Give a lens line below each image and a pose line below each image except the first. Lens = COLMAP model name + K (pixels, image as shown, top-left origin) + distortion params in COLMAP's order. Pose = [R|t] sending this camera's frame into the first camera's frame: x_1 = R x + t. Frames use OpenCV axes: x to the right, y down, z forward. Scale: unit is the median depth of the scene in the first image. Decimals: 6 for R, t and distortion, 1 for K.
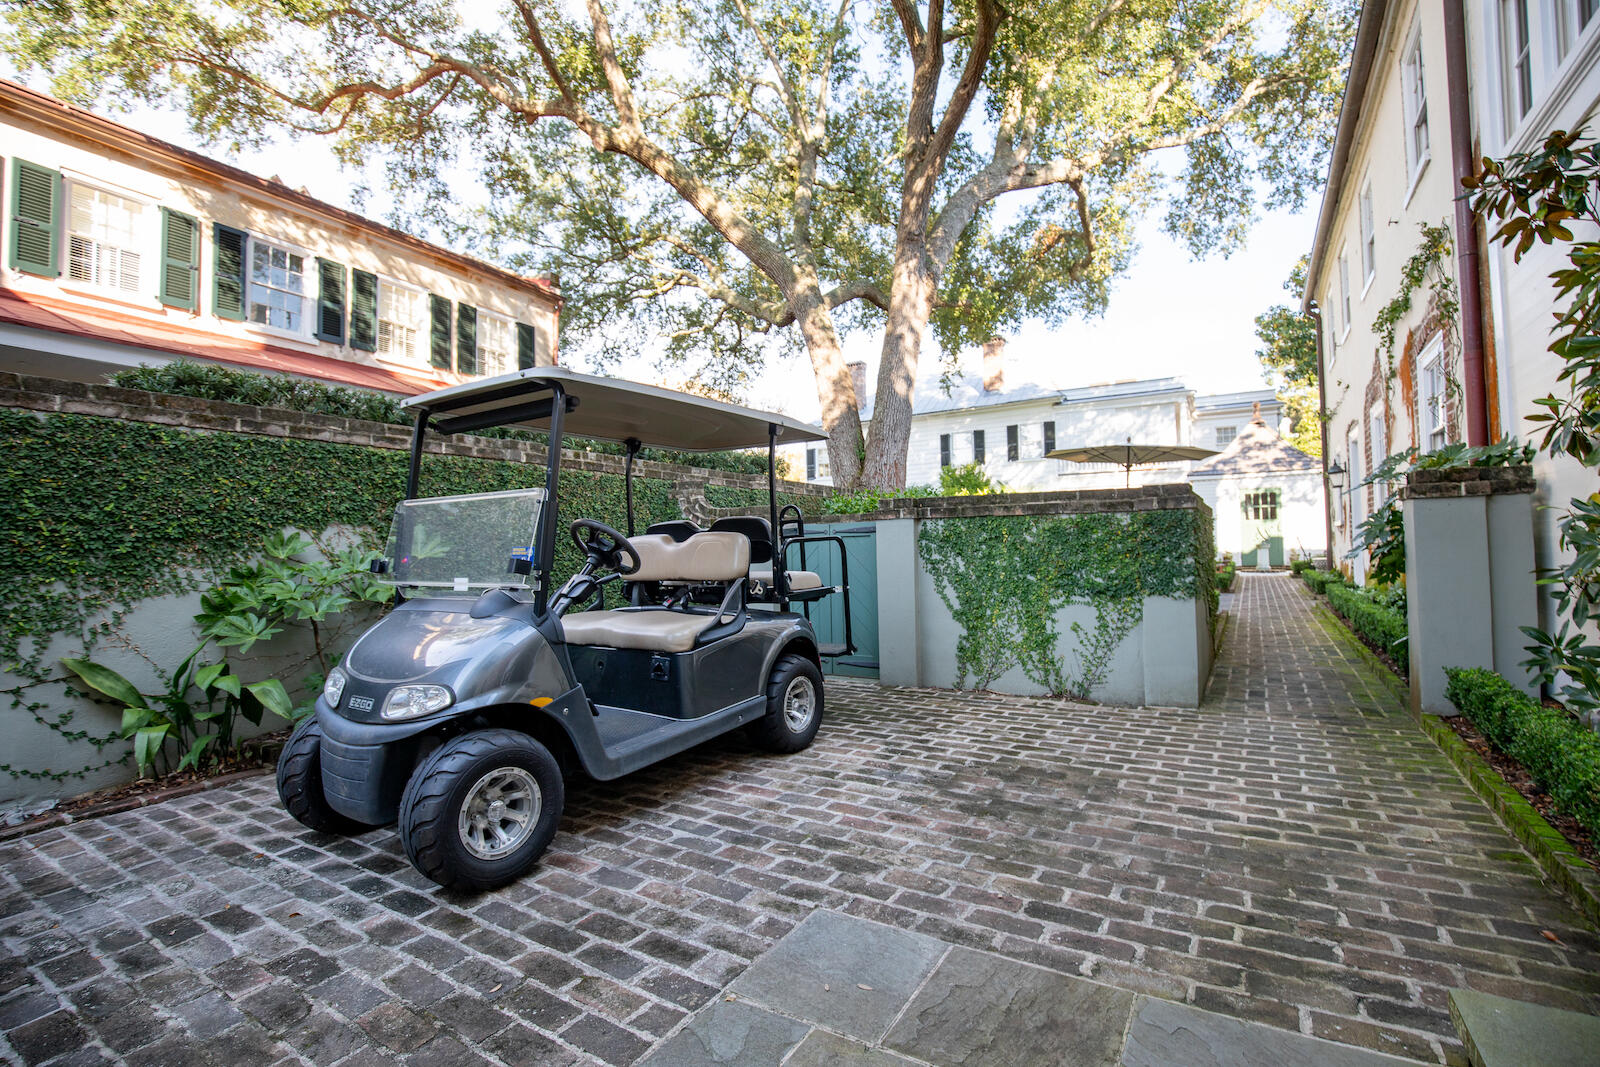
lens RADIAL K [[688.9, 0, 849.2], [0, 688.9, 520.4], [0, 0, 1]] dist [-0.012150, 0.000725]
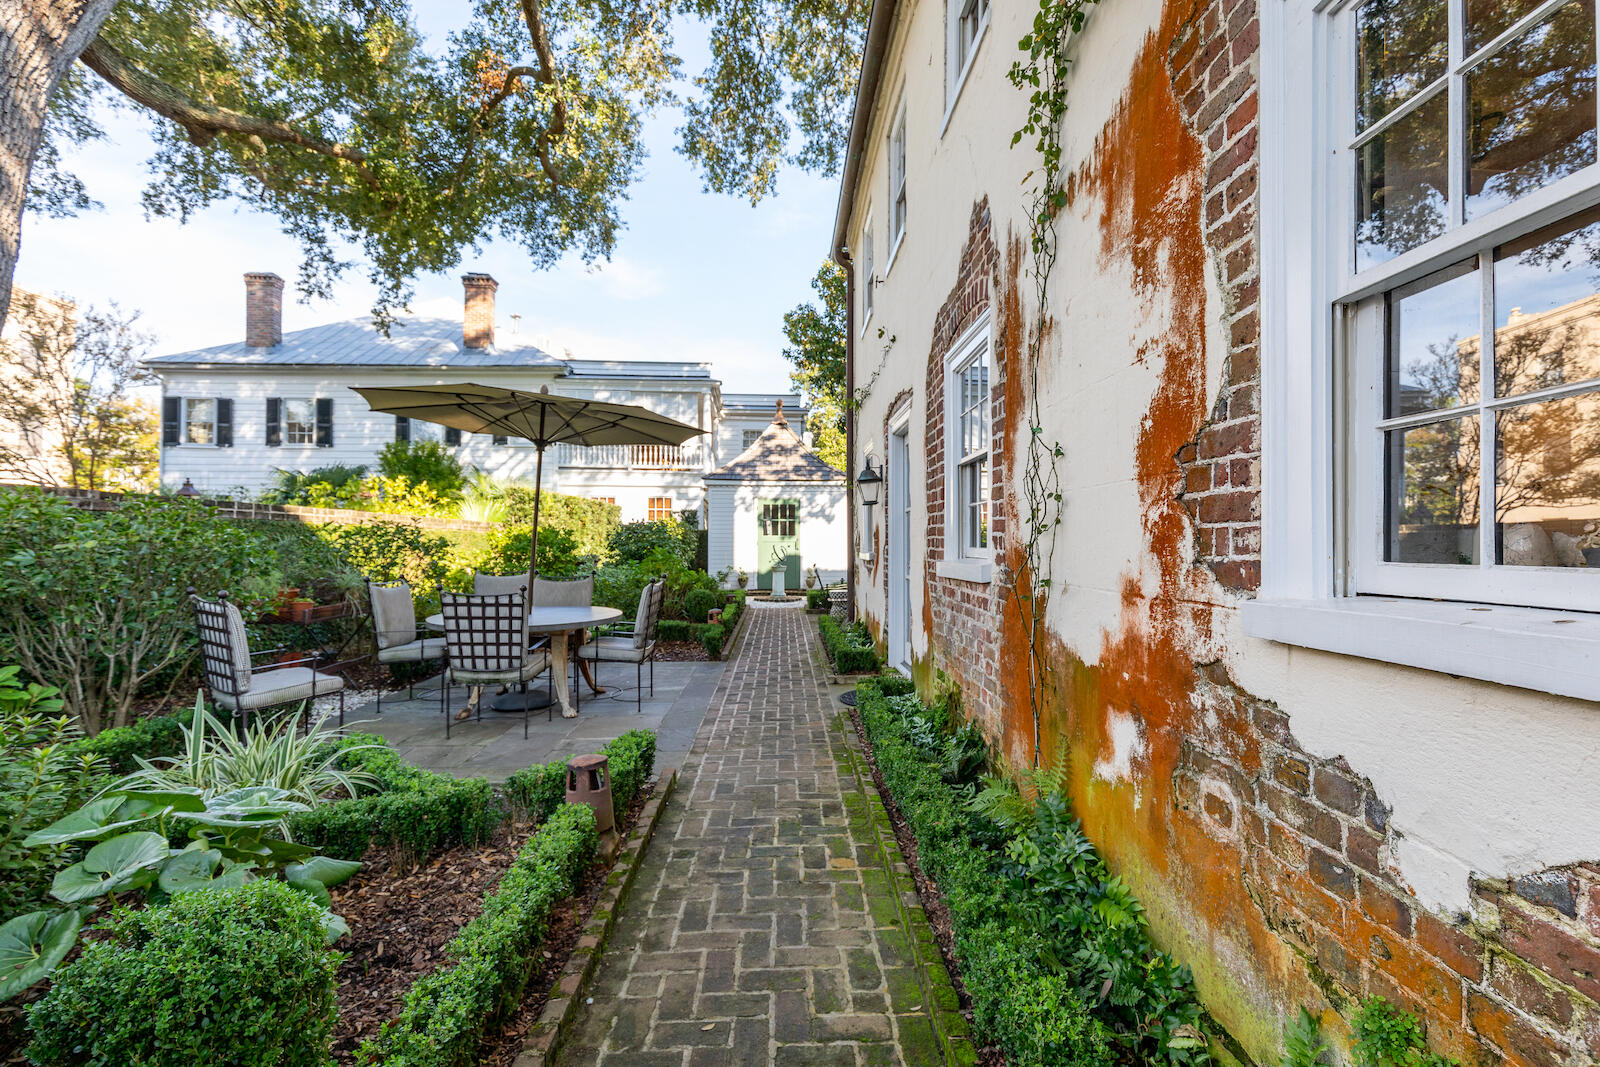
lens RADIAL K [[688.9, 0, 812.9], [0, 688.9, 536.9], [0, 0, 1]] dist [-0.012150, 0.000725]
pose [[0.837209, 0.026416, 0.546245, 0.163981], [-0.039946, 0.999118, 0.012908, -0.012286], [-0.545422, -0.032627, 0.837526, 0.252345]]
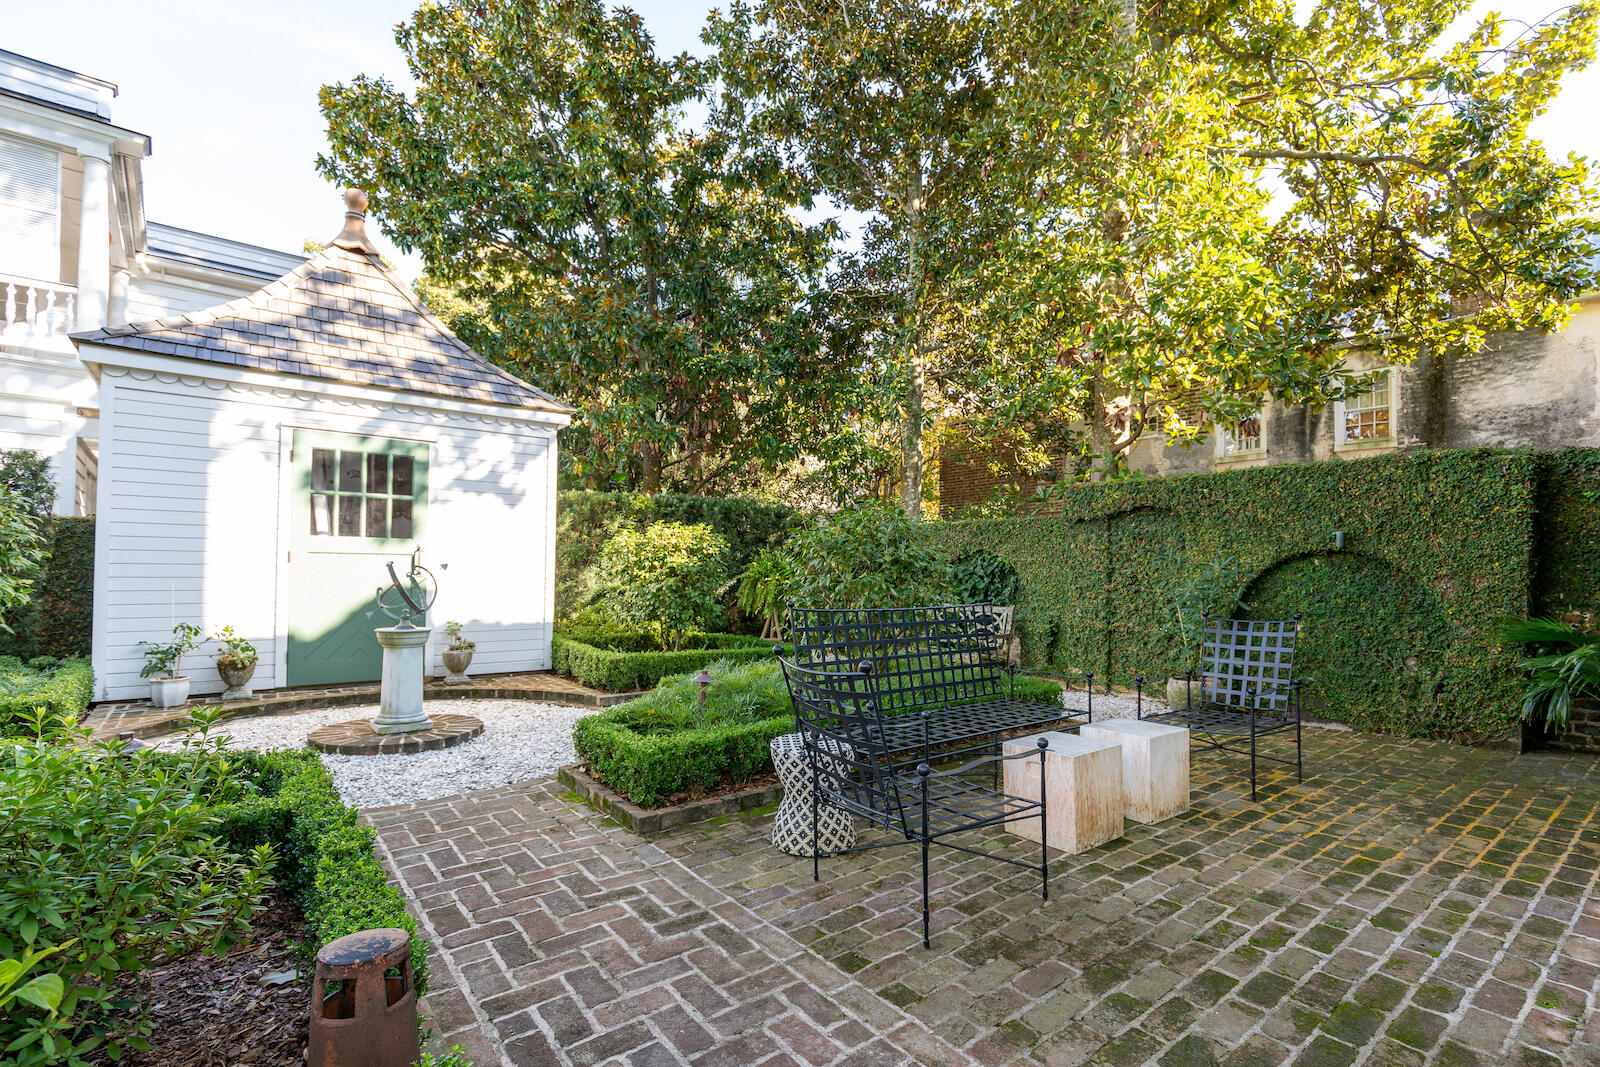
lens RADIAL K [[688.9, 0, 797.0], [0, 688.9, 545.0], [0, 0, 1]] dist [-0.012150, 0.000725]
pose [[0.320484, 0.046886, 0.946093, 0.362672], [-0.049627, 0.998234, -0.032660, 0.003469], [-0.945953, -0.036485, 0.322245, 0.704863]]
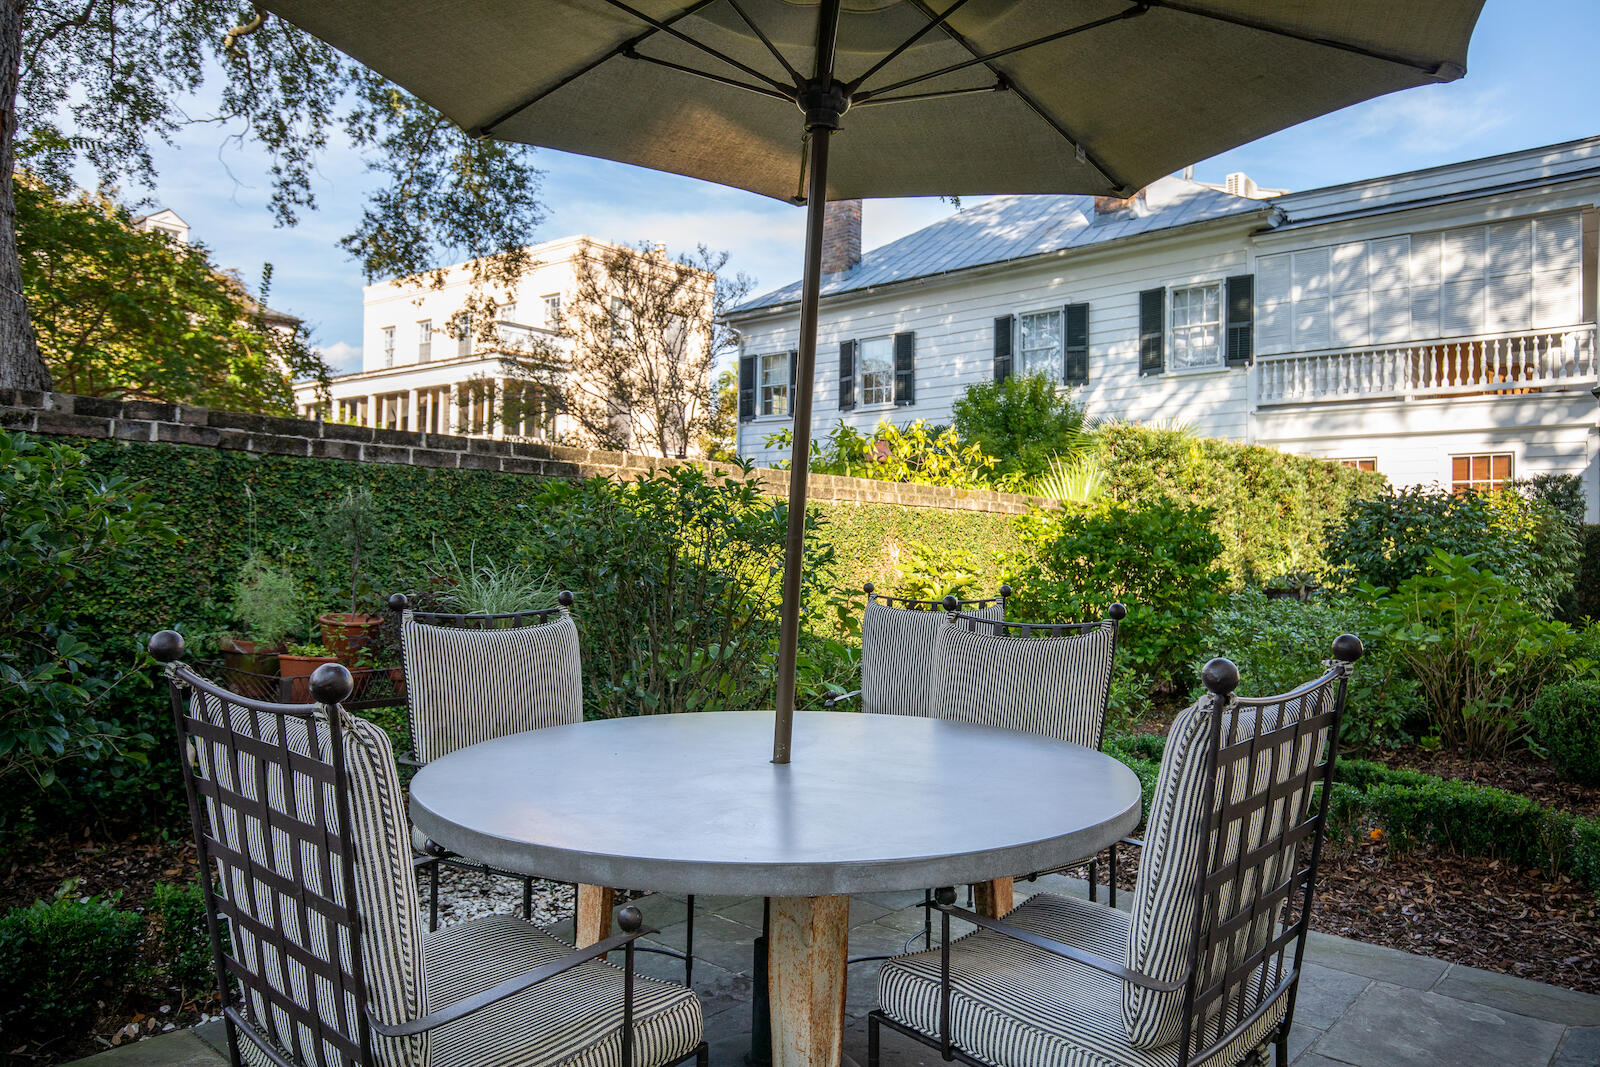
lens RADIAL K [[1117.4, 0, 802.0], [0, 1117.4, 520.7], [0, 0, 1]] dist [-0.003917, 0.000074]
pose [[0.979385, 0.030258, -0.199722, 0.233538], [-0.028260, 0.999518, 0.012848, -0.001442], [0.200014, -0.006939, 0.979768, 0.407312]]
